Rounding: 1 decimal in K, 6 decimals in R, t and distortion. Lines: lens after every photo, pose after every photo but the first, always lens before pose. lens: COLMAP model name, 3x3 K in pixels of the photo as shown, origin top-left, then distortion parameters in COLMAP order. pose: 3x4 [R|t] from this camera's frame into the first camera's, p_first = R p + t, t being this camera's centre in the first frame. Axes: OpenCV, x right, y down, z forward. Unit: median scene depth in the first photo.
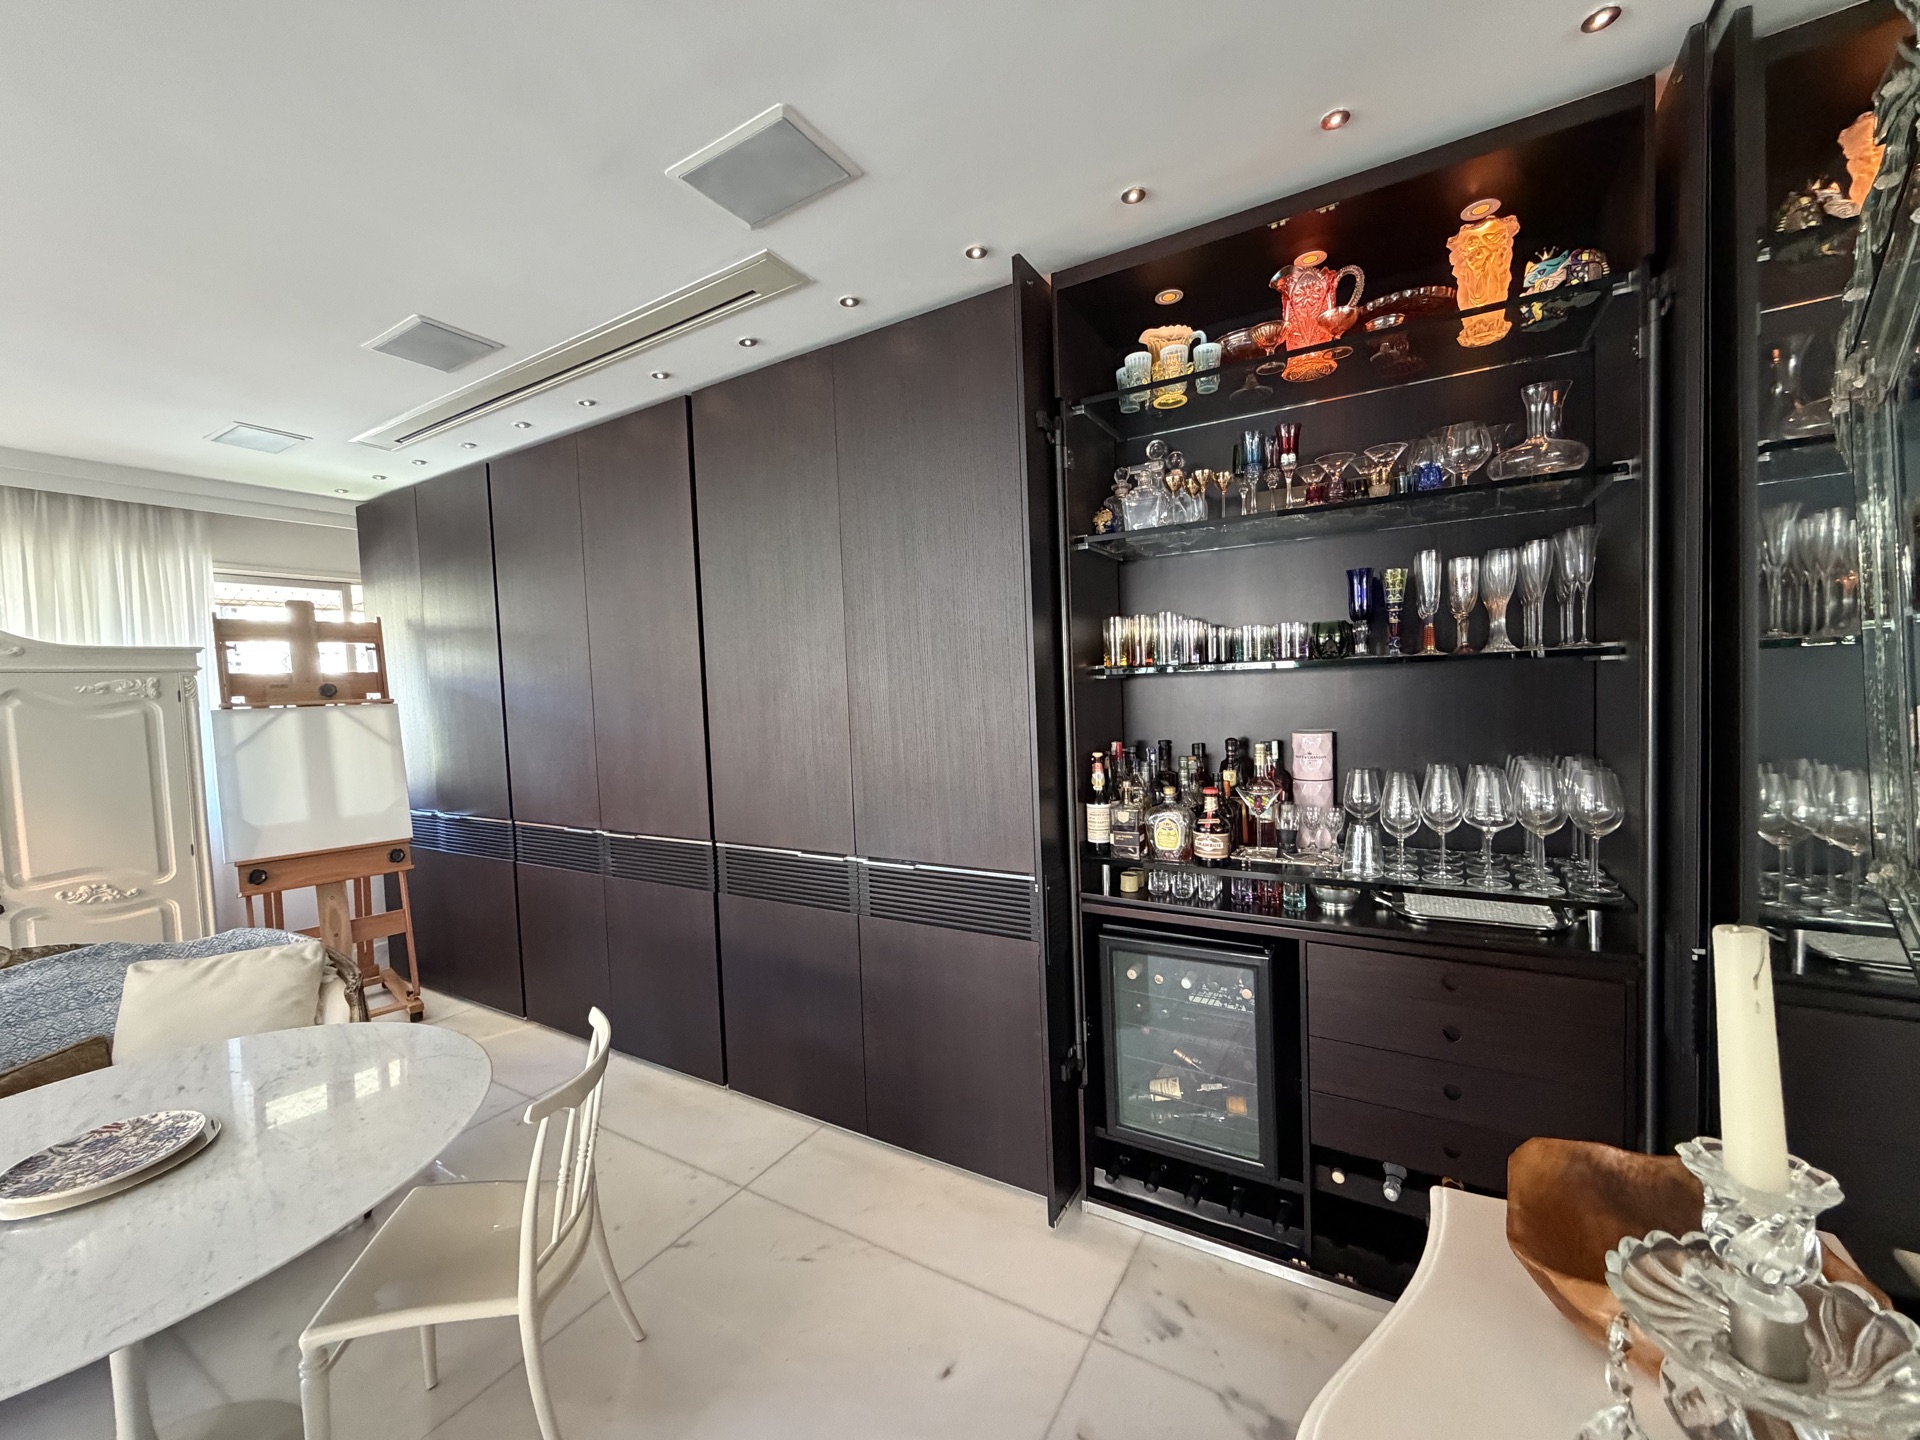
lens RADIAL K [[769.4, 0, 951.8], [0, 769.4, 717.9], [0, 0, 1]] dist [0.000424, -0.000120]
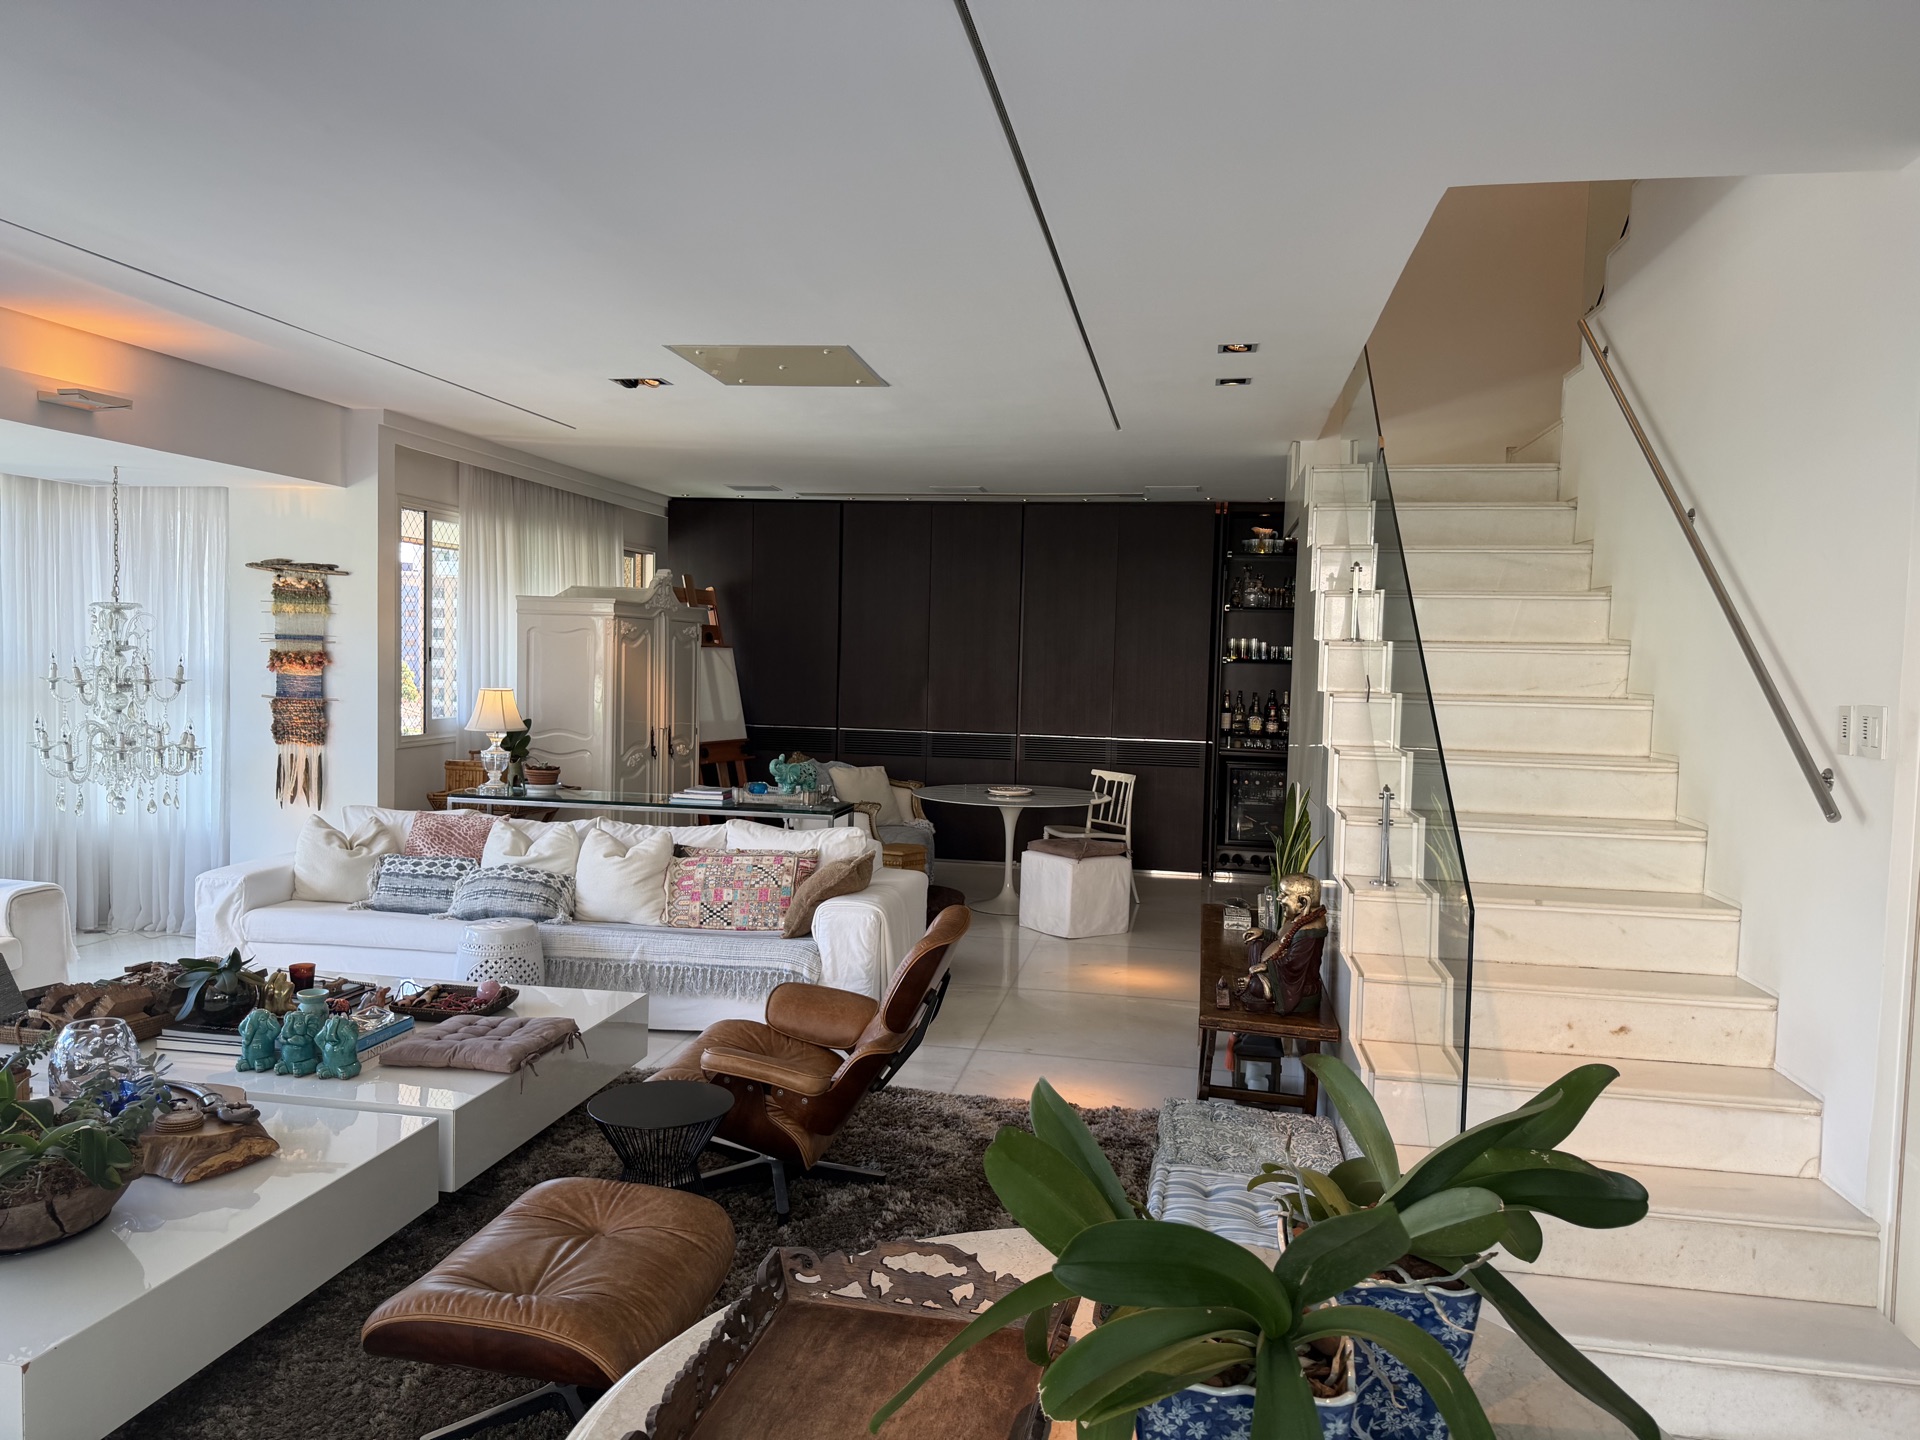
lens RADIAL K [[1361.3, 0, 958.3], [0, 1361.3, 728.8], [0, 0, 1]] dist [0.055697, -0.064920]
pose [[0.926319, 0.051642, 0.373184, -2.423498], [-0.053950, 0.998535, -0.004266, 0.245305], [-0.372857, -0.016182, 0.927748, -2.975069]]
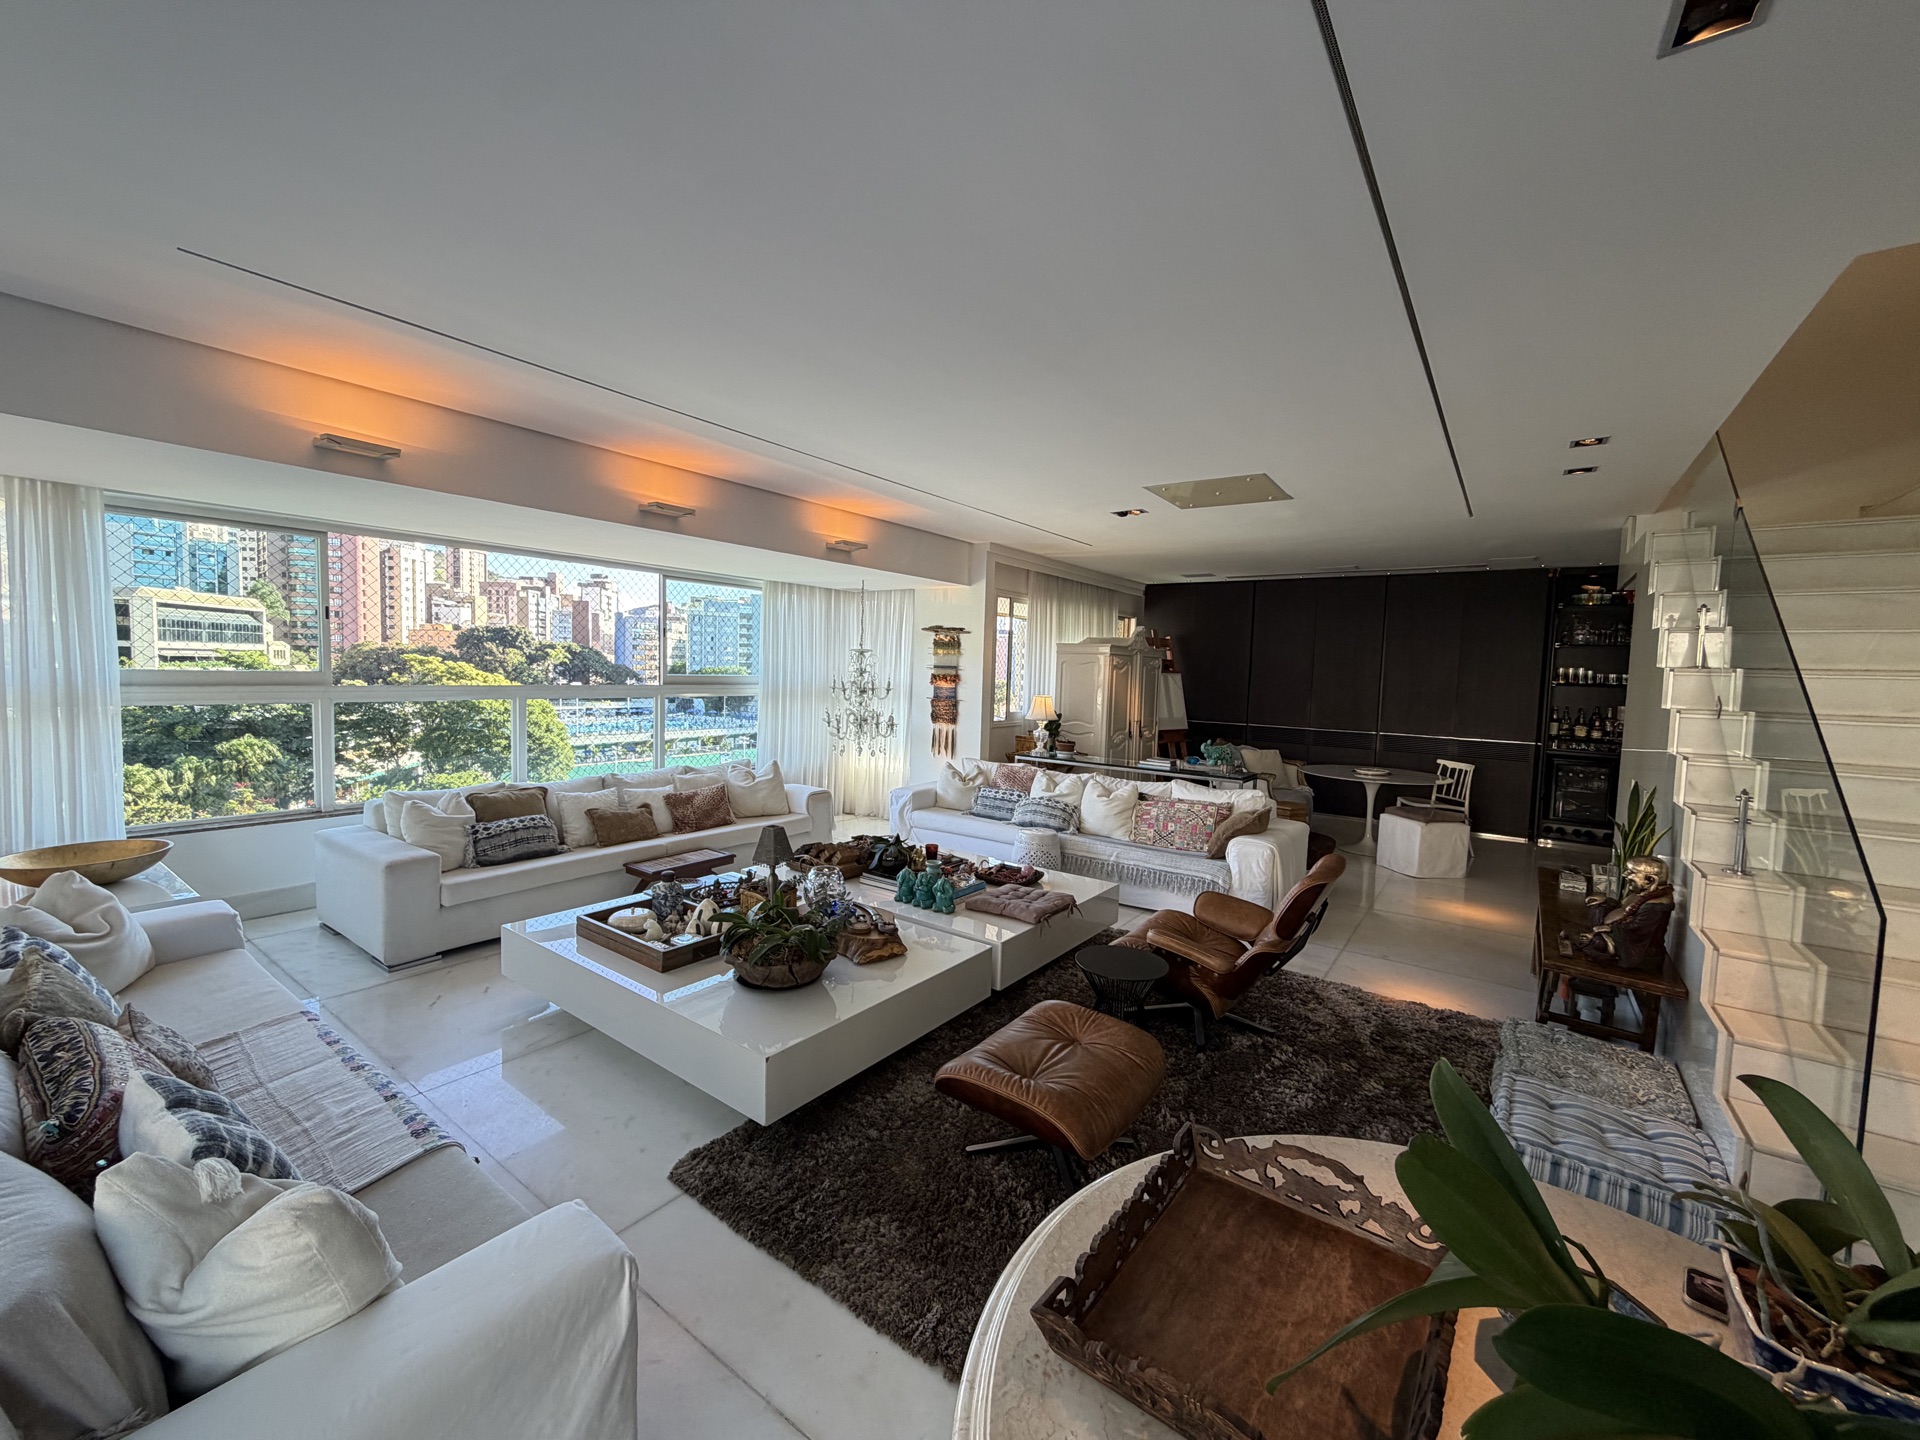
lens RADIAL K [[769.4, 0, 951.8], [0, 769.4, 717.9], [0, 0, 1]] dist [0.000424, -0.000120]
pose [[0.994010, 0.082623, -0.071537, -2.358806], [-0.081125, 0.996424, 0.023606, 0.241561], [0.073232, -0.017662, 0.997159, -2.747474]]
